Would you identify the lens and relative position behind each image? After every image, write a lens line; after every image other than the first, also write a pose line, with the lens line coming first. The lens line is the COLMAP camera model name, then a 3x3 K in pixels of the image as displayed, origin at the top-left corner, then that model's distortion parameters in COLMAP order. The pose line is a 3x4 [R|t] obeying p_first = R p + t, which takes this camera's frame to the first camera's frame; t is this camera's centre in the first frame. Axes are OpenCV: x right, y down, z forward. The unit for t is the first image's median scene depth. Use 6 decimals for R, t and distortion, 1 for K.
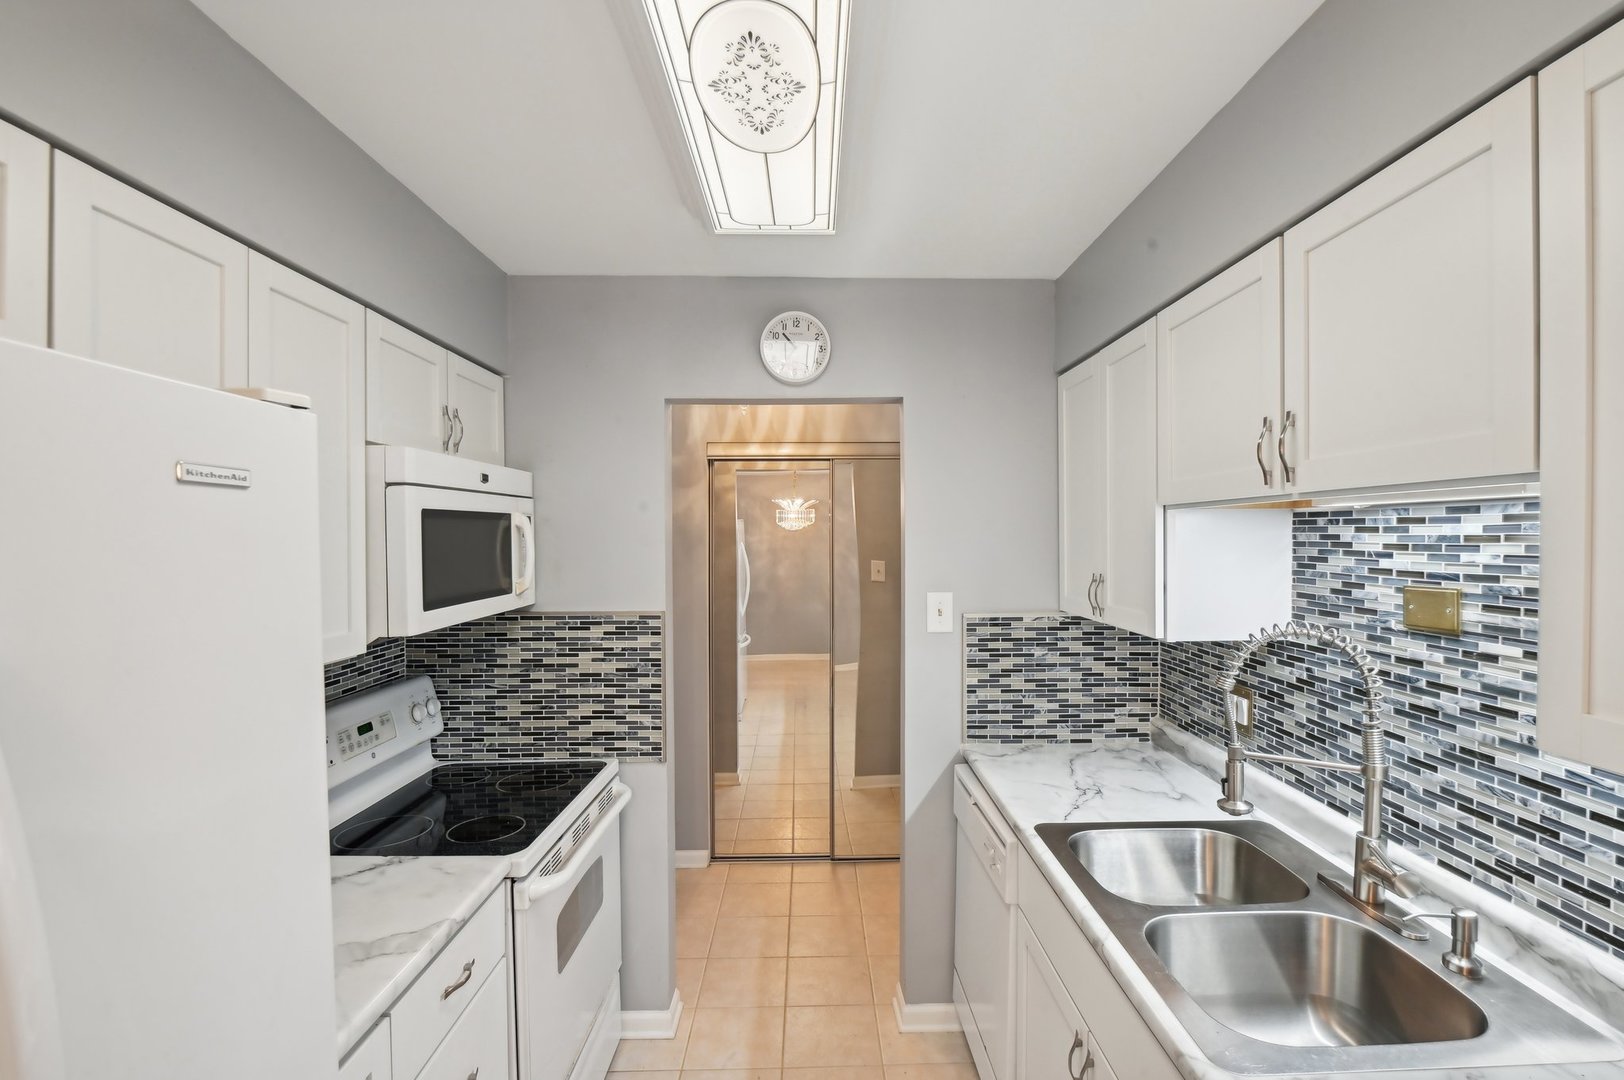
lens RADIAL K [[756.7, 0, 852.2], [0, 756.7, 554.3], [0, 0, 1]] dist [-0.002158, -0.012629]
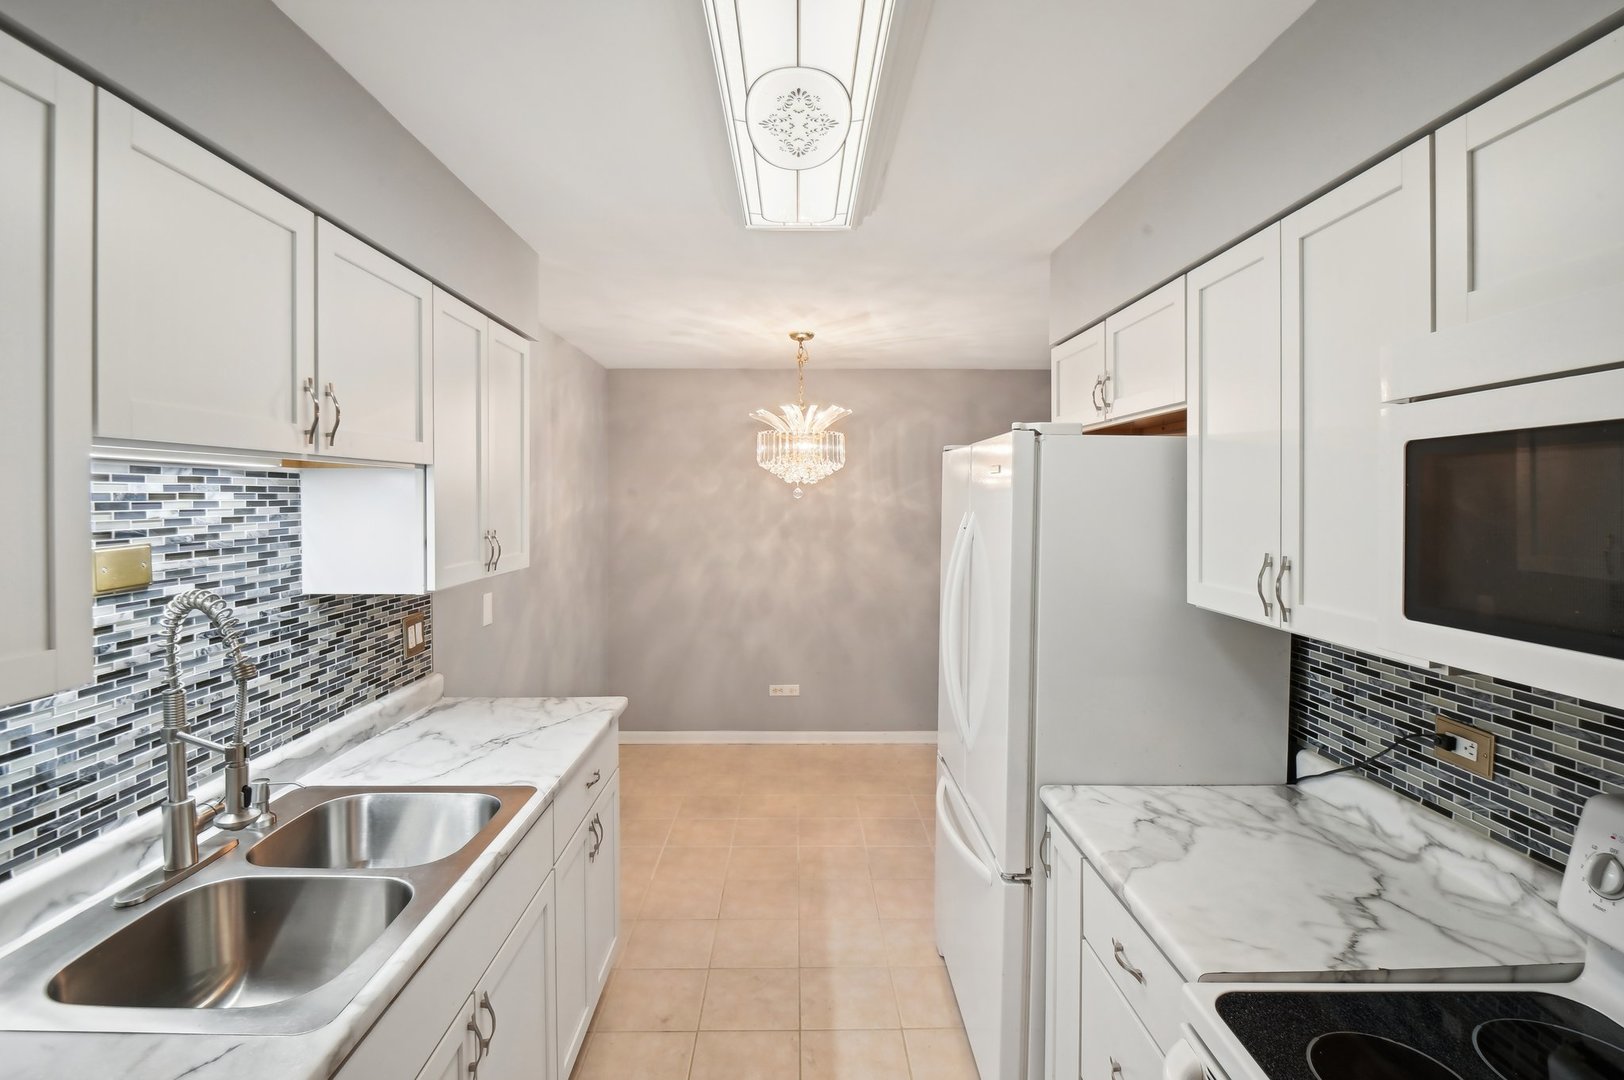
lens RADIAL K [[761.7, 0, 807.8], [0, 761.7, 508.2], [0, 0, 1]] dist [-0.000894, -0.006977]
pose [[-0.999318, 0.002732, 0.036812, -0.141186], [0.004160, 0.999240, 0.038767, -0.034589], [-0.036678, 0.038894, -0.998570, 1.671478]]
